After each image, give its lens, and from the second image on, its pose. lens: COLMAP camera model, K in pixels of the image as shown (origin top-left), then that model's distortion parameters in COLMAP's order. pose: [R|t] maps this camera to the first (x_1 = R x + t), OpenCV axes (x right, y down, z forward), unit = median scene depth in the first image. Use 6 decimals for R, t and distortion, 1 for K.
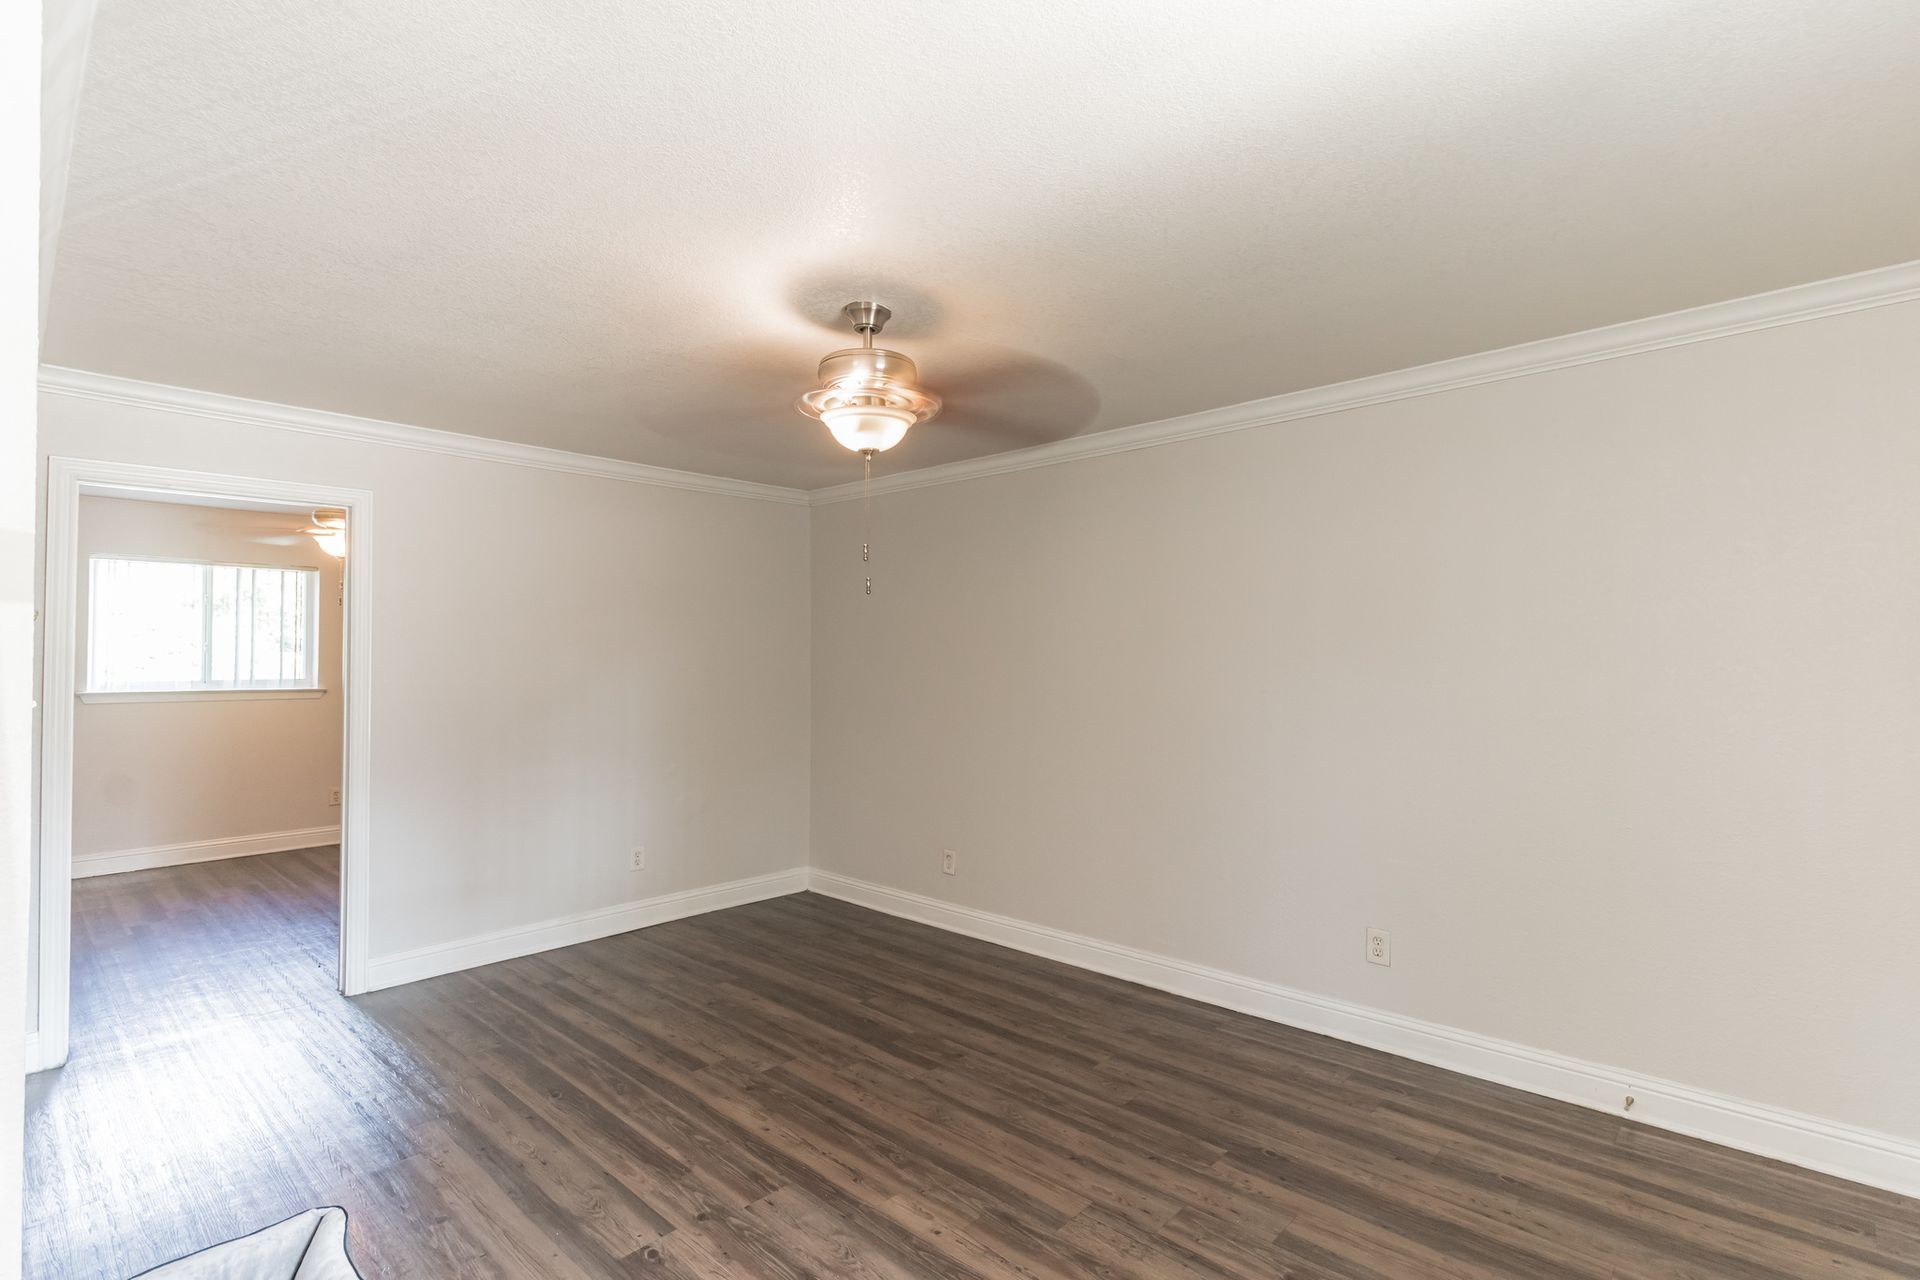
lens RADIAL K [[893.9, 0, 960.9], [0, 893.9, 648.7], [0, 0, 1]] dist [0.002168, 0.000257]
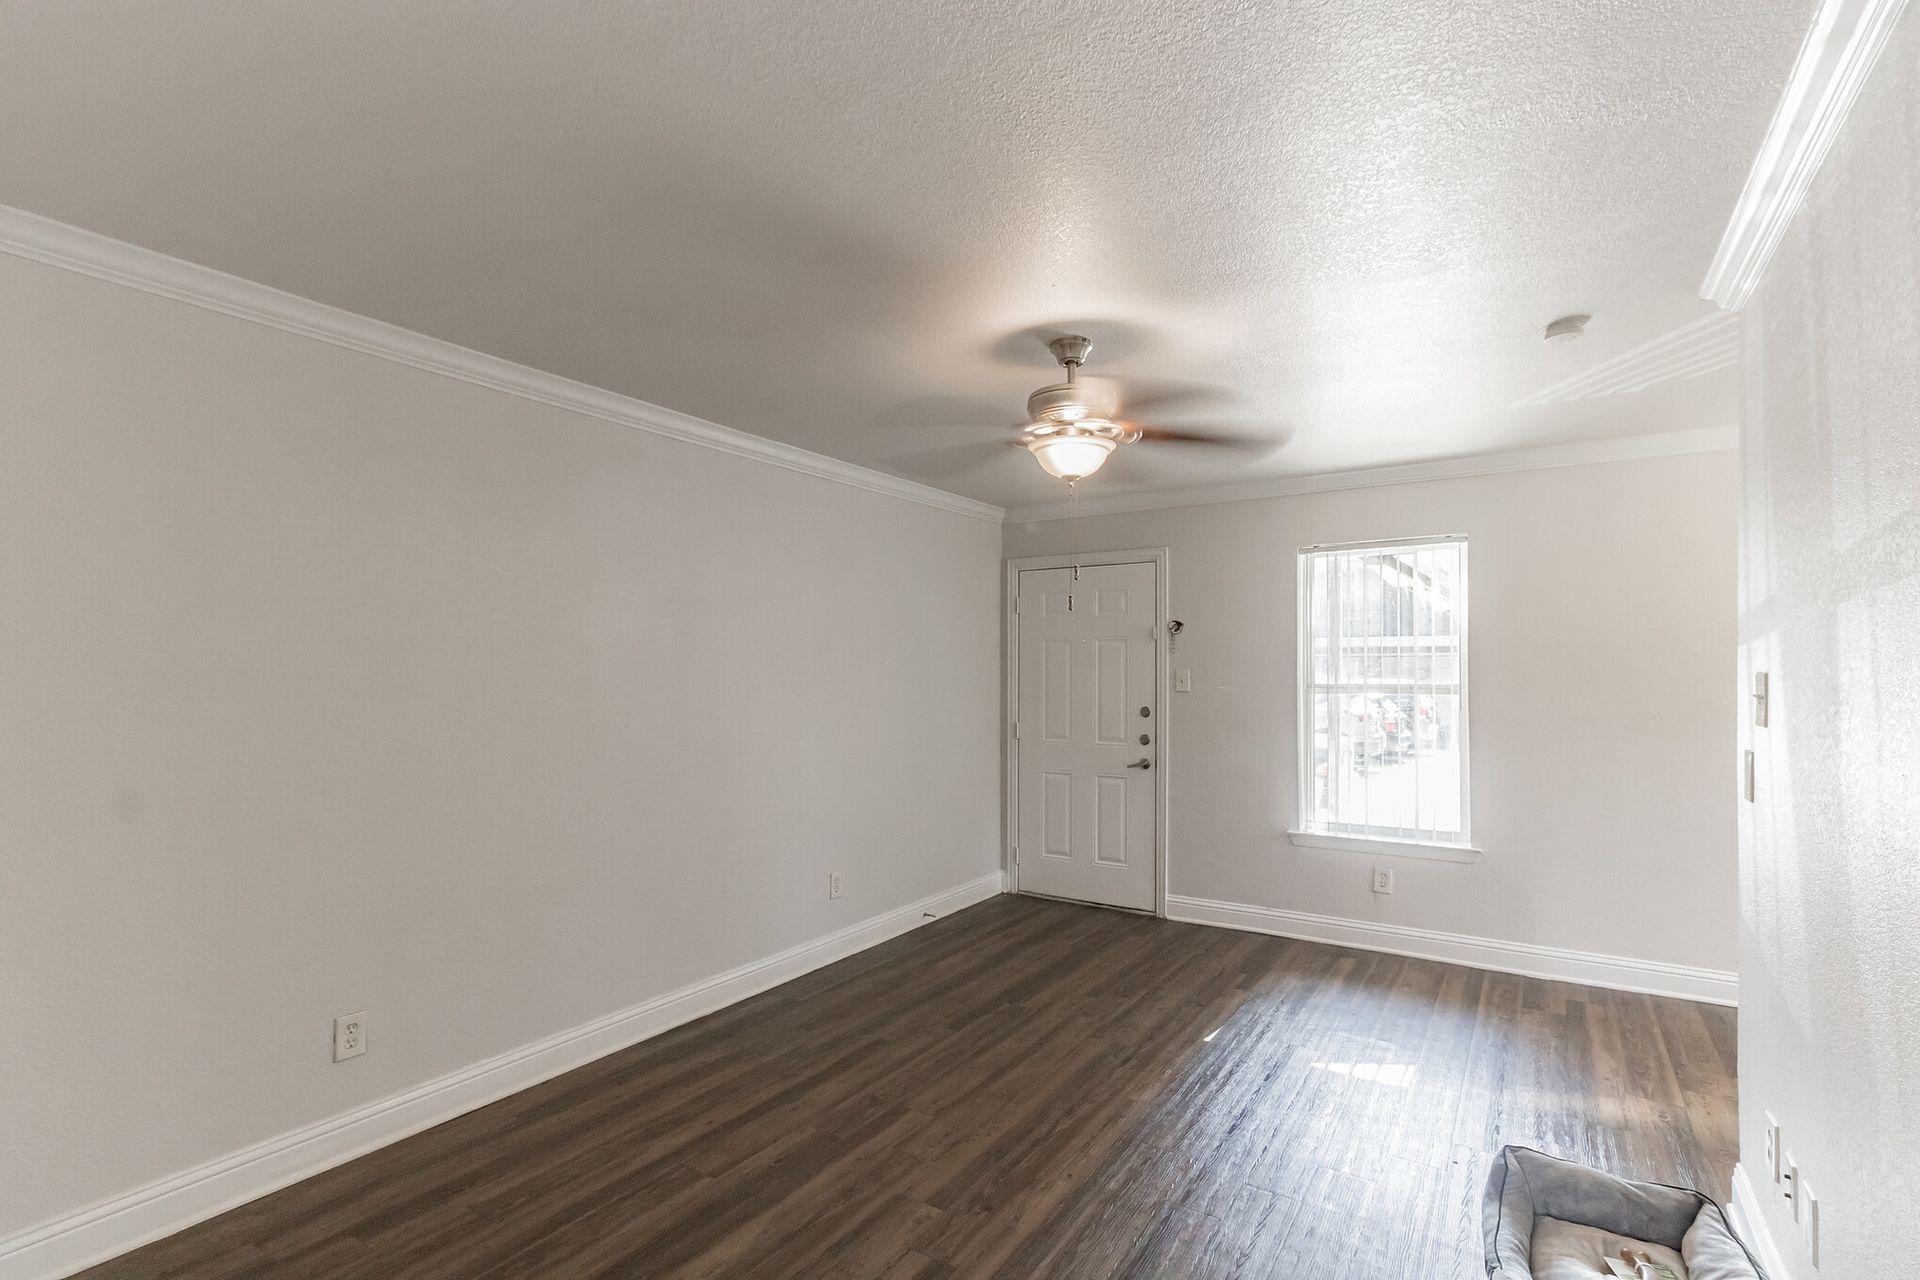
lens RADIAL K [[870.6, 0, 986.9], [0, 870.6, 680.7], [0, 0, 1]] dist [-0.000018, 0.000026]
pose [[-0.169986, -0.004248, 0.985437, -0.908956], [-0.009273, 0.999953, 0.002711, 0.013197], [-0.985403, -0.008677, -0.170017, 1.029108]]
